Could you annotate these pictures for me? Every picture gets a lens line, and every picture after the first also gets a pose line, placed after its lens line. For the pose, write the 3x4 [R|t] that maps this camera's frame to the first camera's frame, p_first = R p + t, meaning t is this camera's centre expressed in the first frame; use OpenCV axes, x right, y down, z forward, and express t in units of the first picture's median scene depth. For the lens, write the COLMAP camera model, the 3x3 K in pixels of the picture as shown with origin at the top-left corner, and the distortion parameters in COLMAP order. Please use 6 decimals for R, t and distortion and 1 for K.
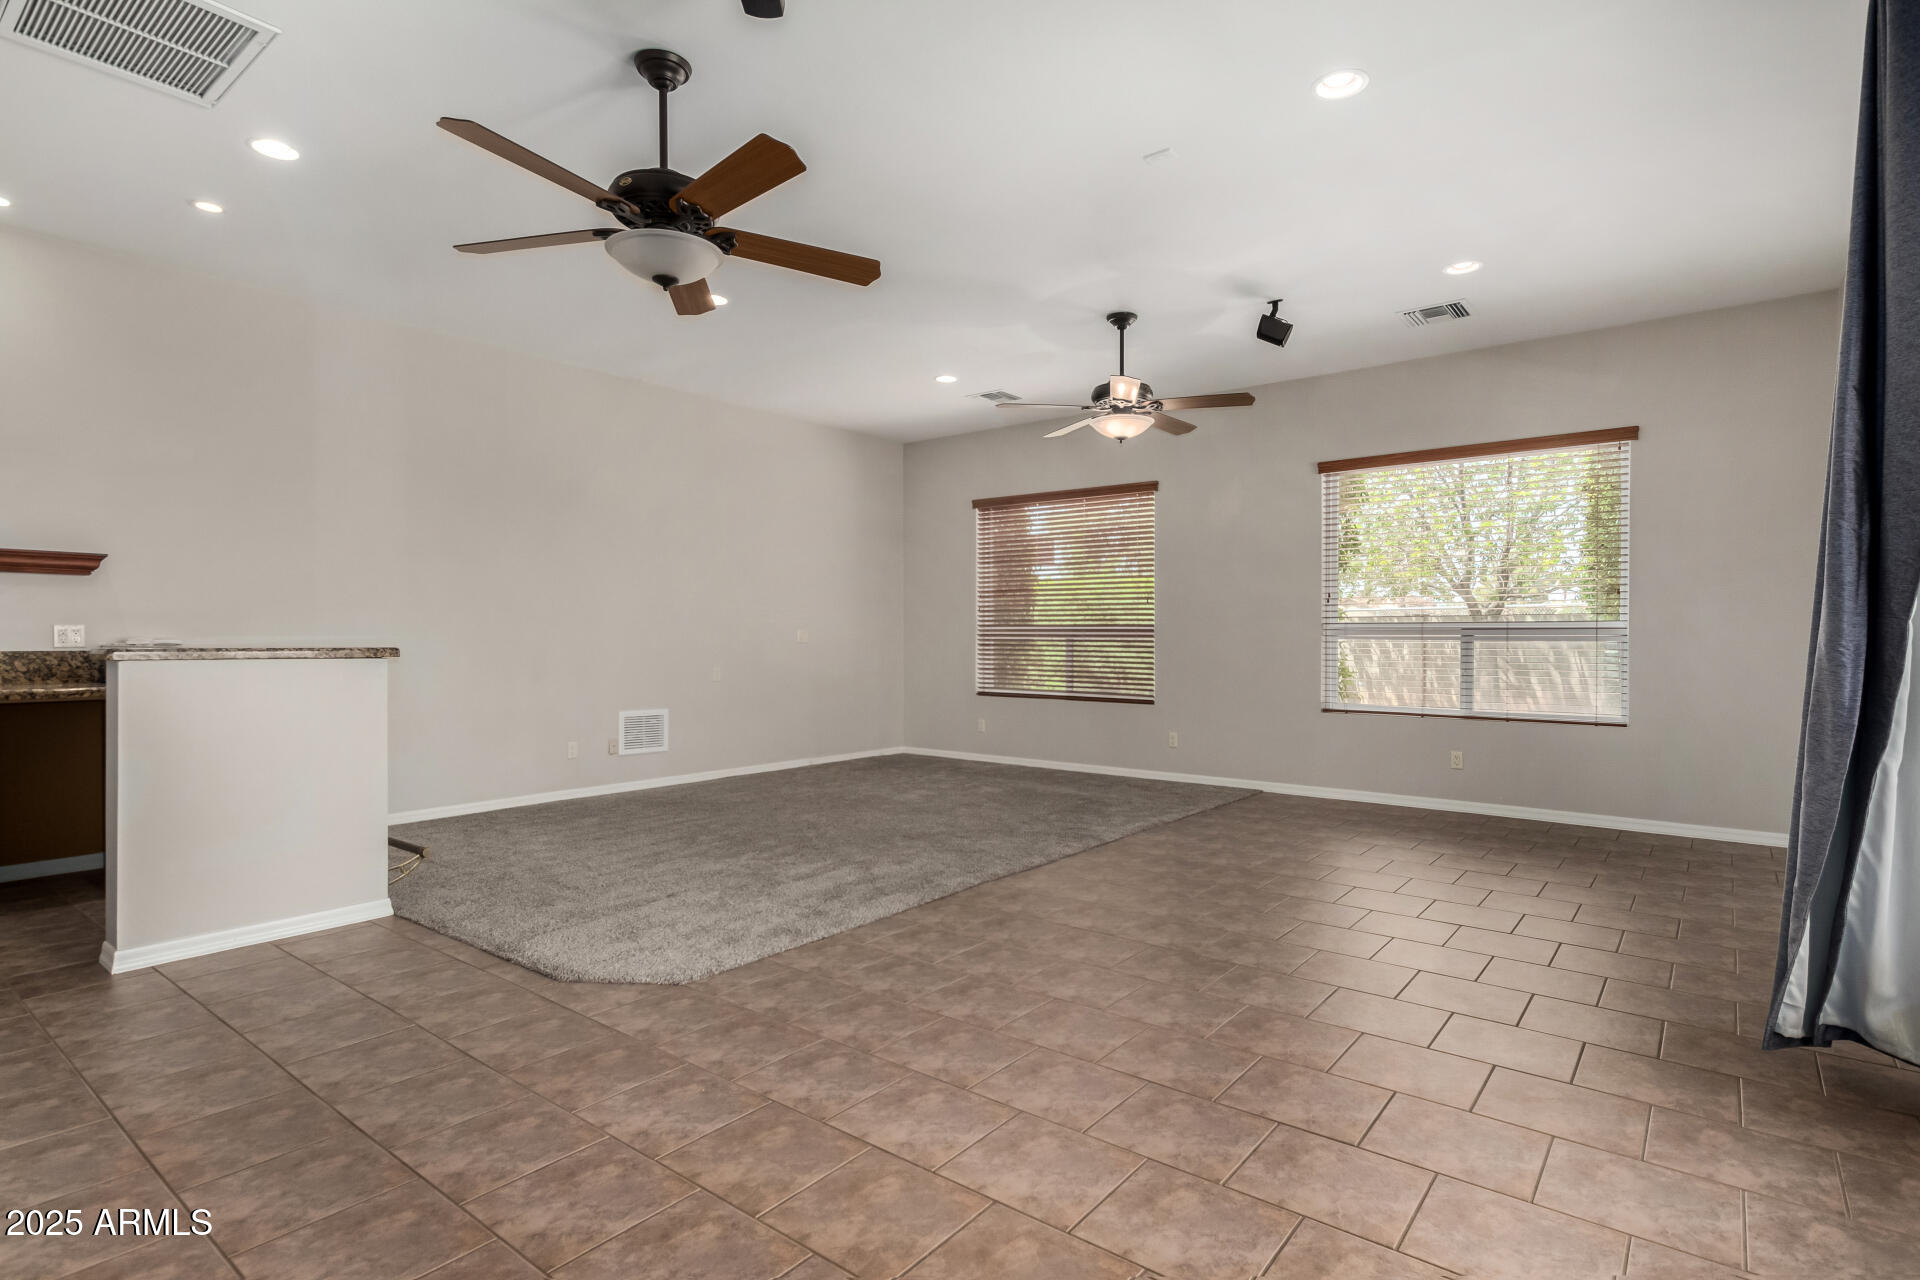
lens RADIAL K [[898.2, 0, 1003.5], [0, 898.2, 640.1], [0, 0, 1]] dist [0.001394, 0.000254]
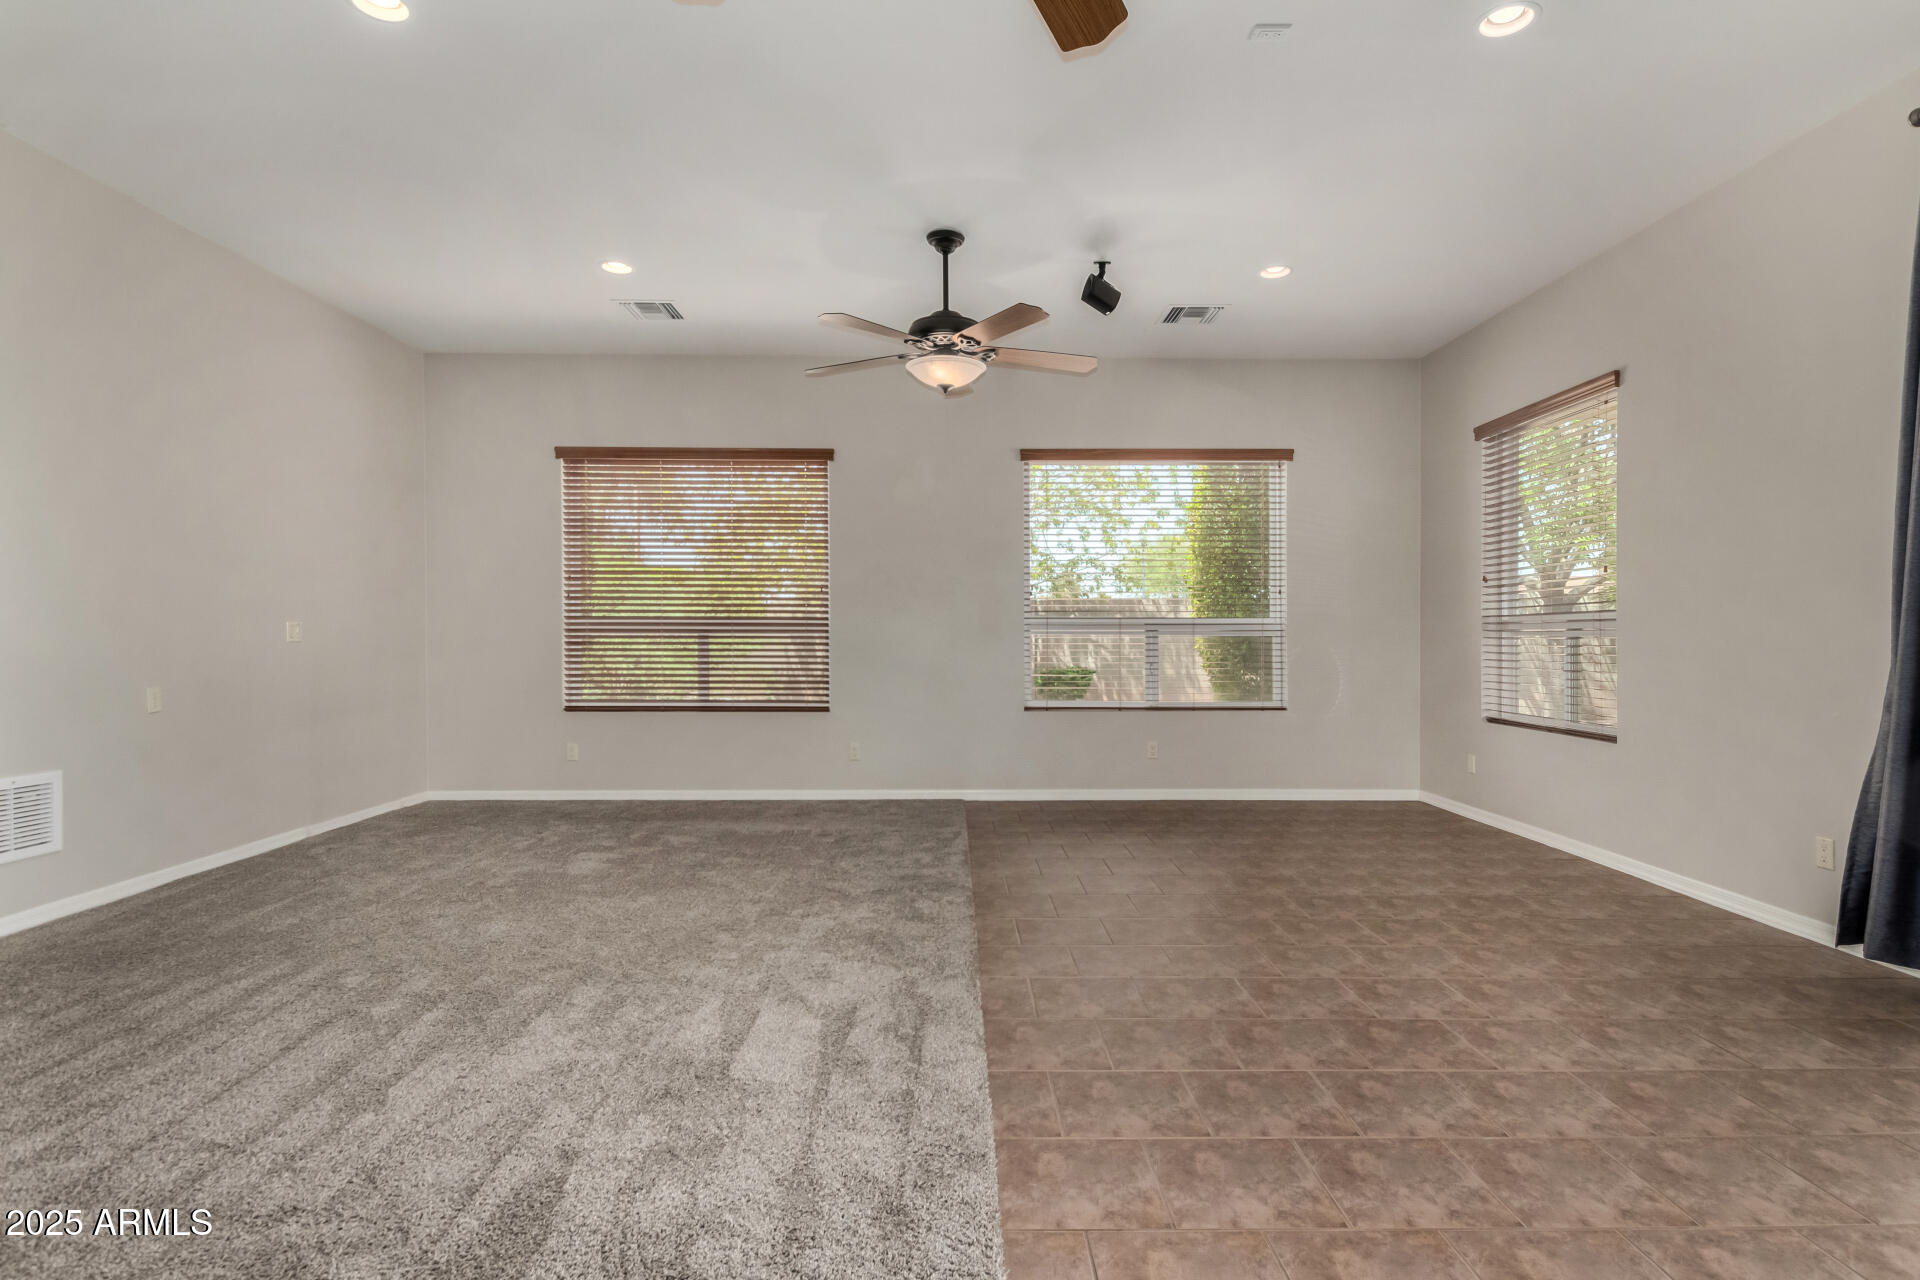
lens RADIAL K [[907.4, 0, 954.6], [0, 907.4, 649.3], [0, 0, 1]] dist [-0.000917, -0.000113]
pose [[0.800145, -0.014165, 0.599639, -0.345551], [0.003709, 0.999819, 0.018668, -0.004294], [-0.599794, -0.012713, 0.800053, 0.327384]]
